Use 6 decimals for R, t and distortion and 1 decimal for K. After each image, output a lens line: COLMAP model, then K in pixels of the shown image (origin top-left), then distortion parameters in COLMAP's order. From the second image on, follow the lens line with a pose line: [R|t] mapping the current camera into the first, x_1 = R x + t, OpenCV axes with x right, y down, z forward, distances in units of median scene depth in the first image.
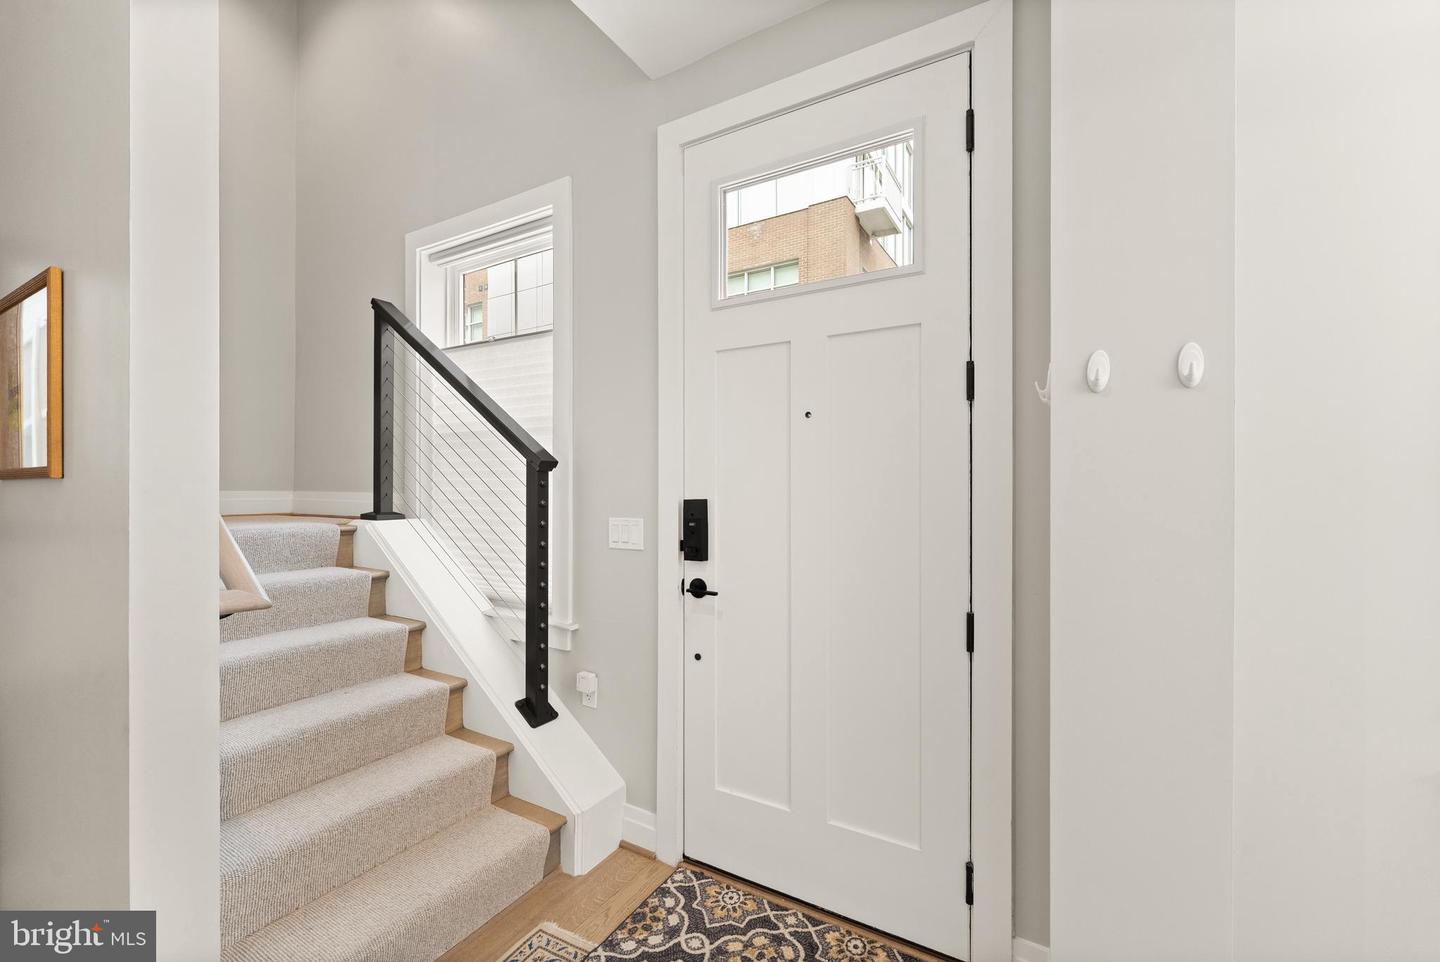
lens RADIAL K [[599.6, 0, 723.0], [0, 599.6, 487.9], [0, 0, 1]] dist [0.000149, -0.000231]
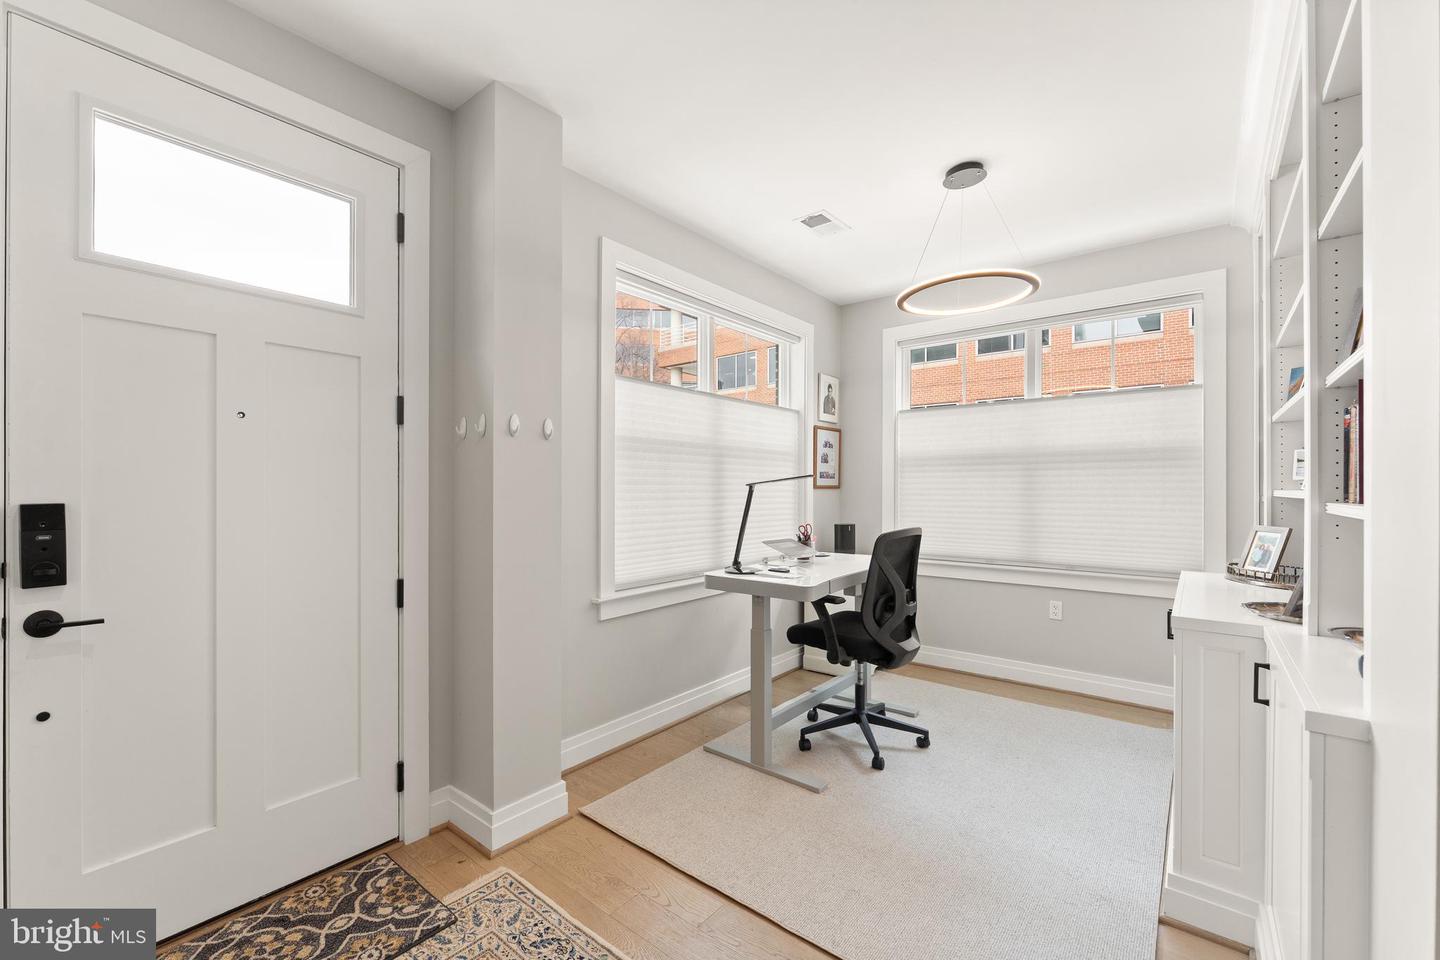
lens RADIAL K [[599.6, 0, 723.0], [0, 599.6, 486.9], [0, 0, 1]] dist [0.000149, -0.000231]
pose [[0.133611, 0.002226, 0.991031, -0.651313], [-0.001350, 0.999997, -0.002064, -0.001854], [-0.991033, -0.001063, 0.133614, 0.065617]]
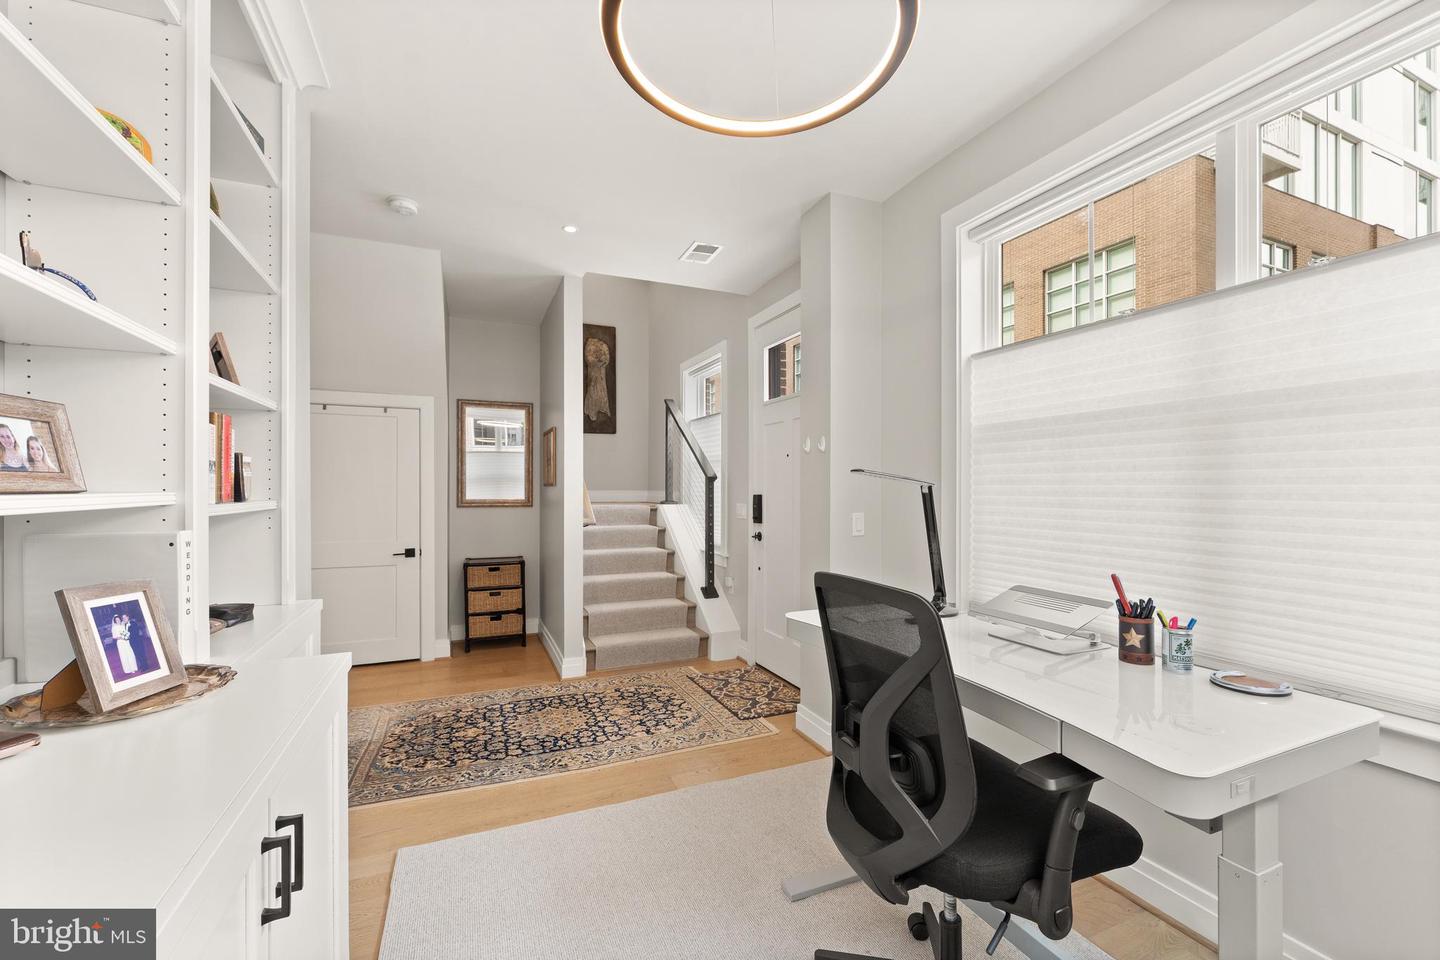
lens RADIAL K [[599.6, 0, 723.0], [0, 599.6, 486.9], [0, 0, 1]] dist [0.000149, -0.000231]
pose [[0.813376, -0.002462, -0.581732, 1.070117], [0.001348, 0.999996, -0.002349, -0.003734], [0.581736, 0.001126, 0.813377, -0.791532]]
